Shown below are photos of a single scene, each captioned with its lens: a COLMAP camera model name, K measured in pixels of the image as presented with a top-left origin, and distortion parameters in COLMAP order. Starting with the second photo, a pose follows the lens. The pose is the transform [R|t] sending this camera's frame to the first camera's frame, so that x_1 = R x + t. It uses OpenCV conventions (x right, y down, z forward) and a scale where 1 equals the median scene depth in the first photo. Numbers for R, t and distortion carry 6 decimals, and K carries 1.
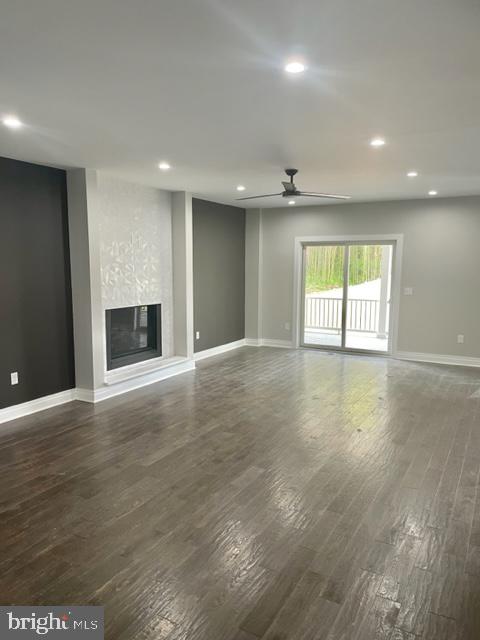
lens RADIAL K [[479.6, 0, 238.6], [0, 479.6, 315.7], [0, 0, 1]] dist [0.059643, -0.065181]
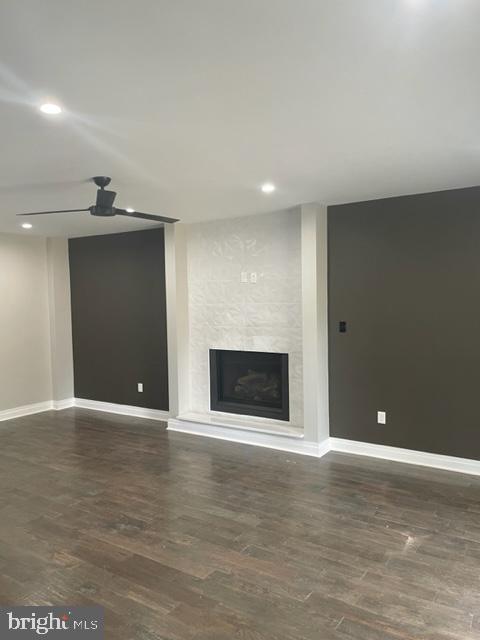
lens RADIAL K [[479.6, 0, 238.4], [0, 479.6, 319.4], [0, 0, 1]] dist [0.059643, -0.065181]
pose [[-0.072344, 0.057640, -0.995713, 0.685403], [-0.086368, 0.994217, 0.063829, -0.138399], [0.993633, 0.090615, -0.066948, 1.037213]]
